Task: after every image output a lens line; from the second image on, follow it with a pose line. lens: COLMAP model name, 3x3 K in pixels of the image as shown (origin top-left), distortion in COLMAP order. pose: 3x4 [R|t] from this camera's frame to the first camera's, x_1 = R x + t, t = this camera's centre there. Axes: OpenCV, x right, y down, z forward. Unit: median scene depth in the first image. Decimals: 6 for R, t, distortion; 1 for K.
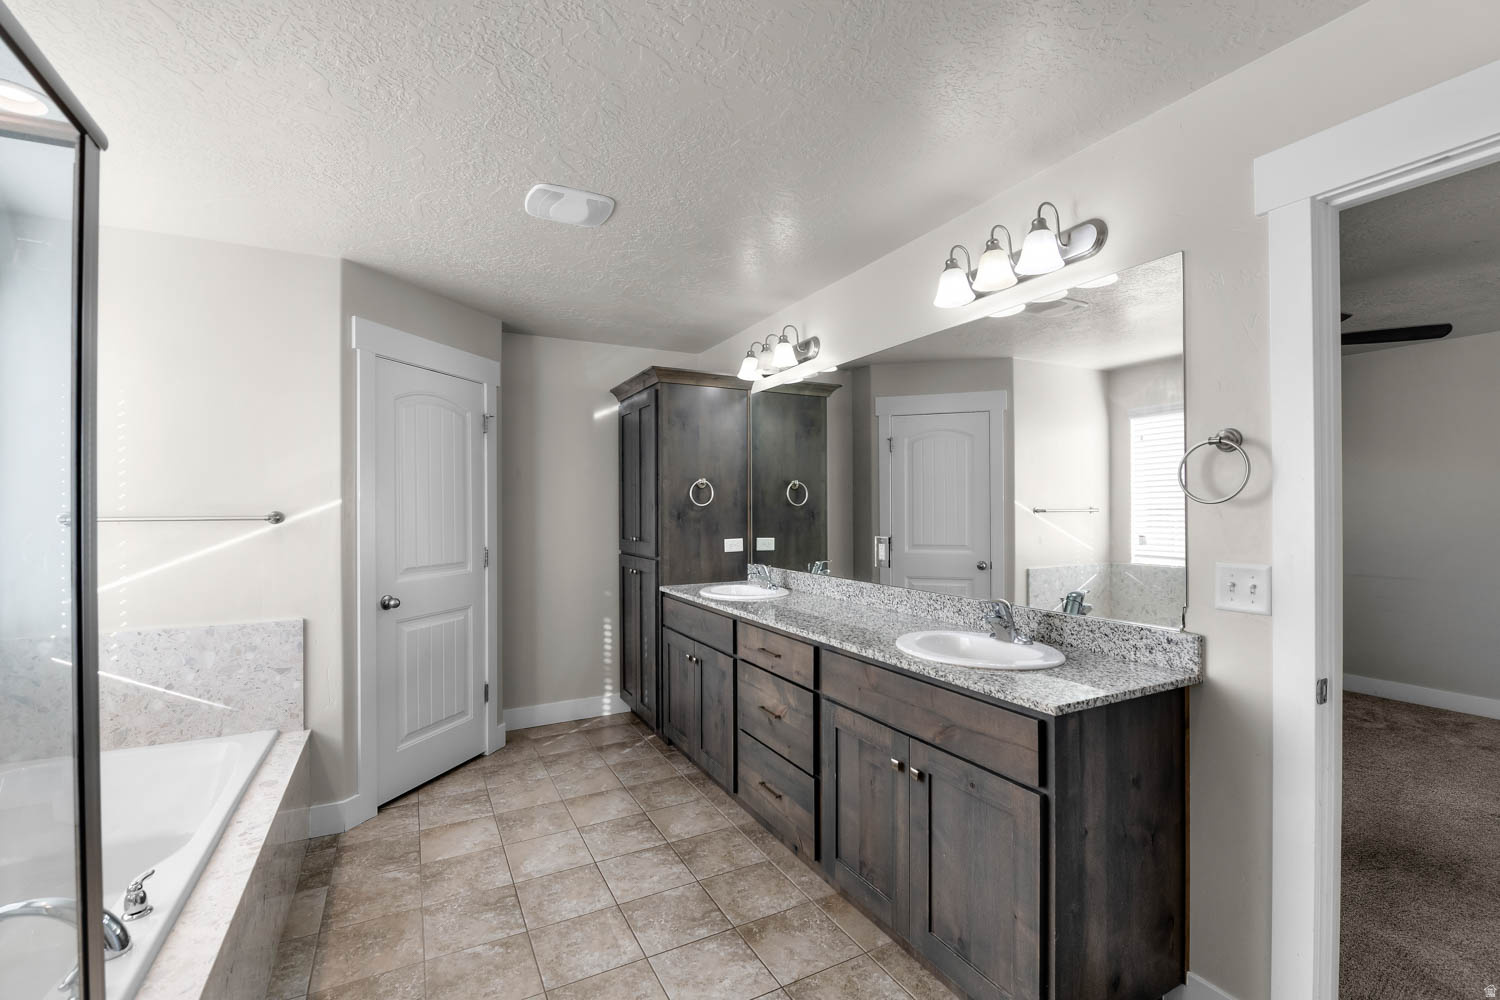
lens RADIAL K [[664.1, 0, 750.0], [0, 664.1, 500.0], [0, 0, 1]] dist [0.000063, -0.000118]
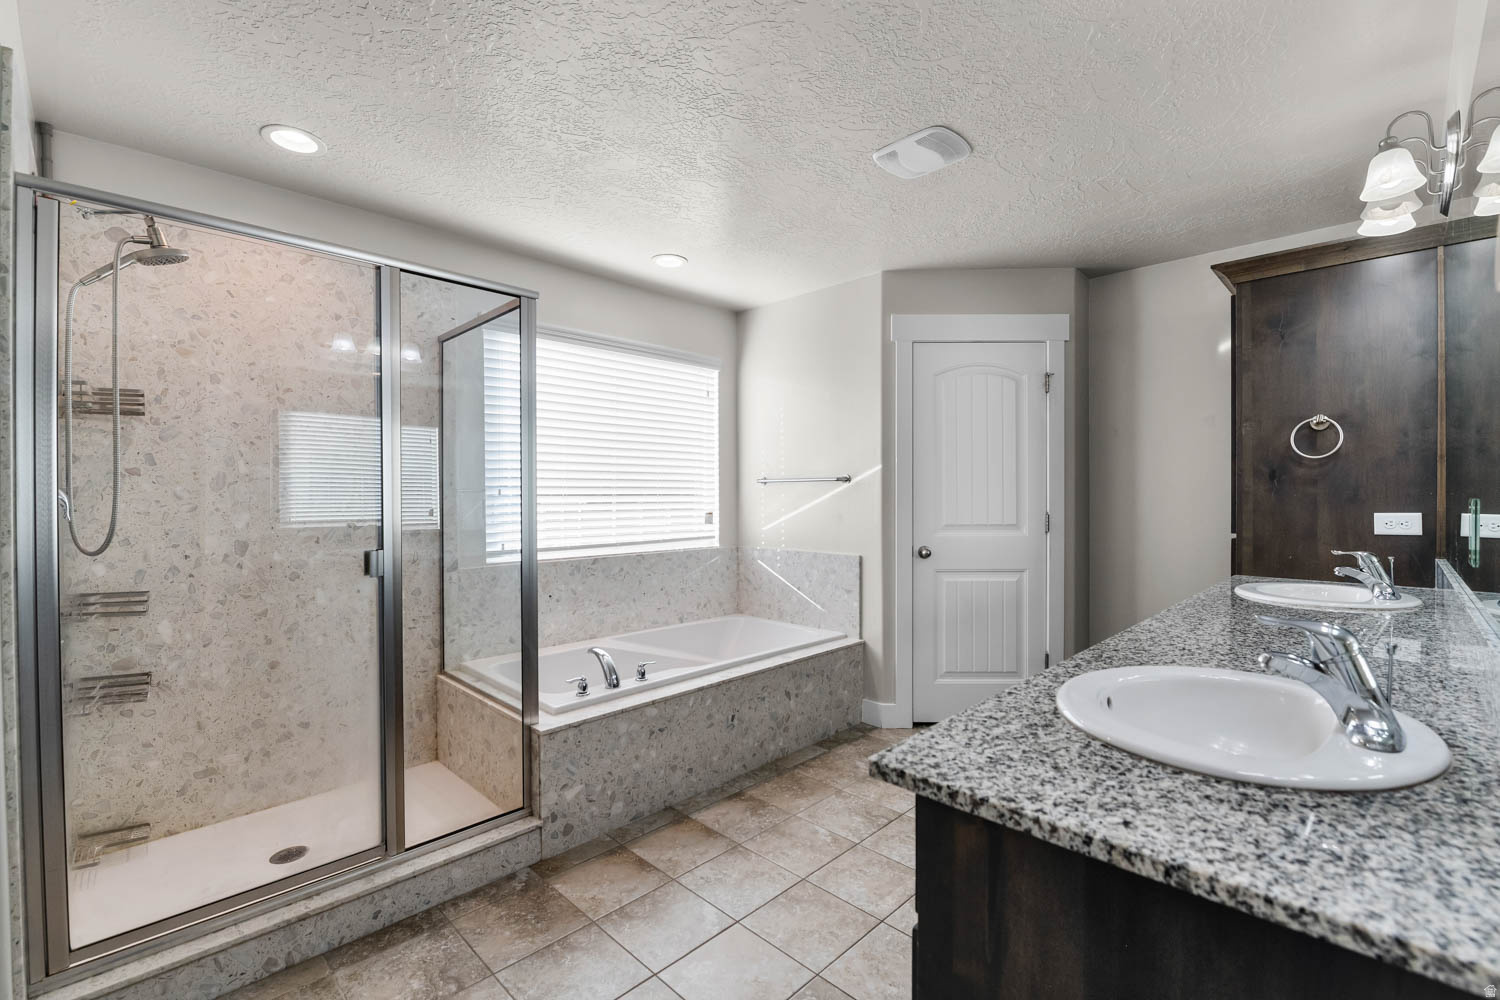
lens RADIAL K [[660.6, 0, 750.0], [0, 660.6, 500.0], [0, 0, 1]] dist [0.000225, -0.000045]
pose [[0.291206, 0.010681, -0.956601, 0.501466], [0.010930, 0.999835, 0.014491, 0.045211], [0.956598, -0.014675, 0.291041, 0.393971]]
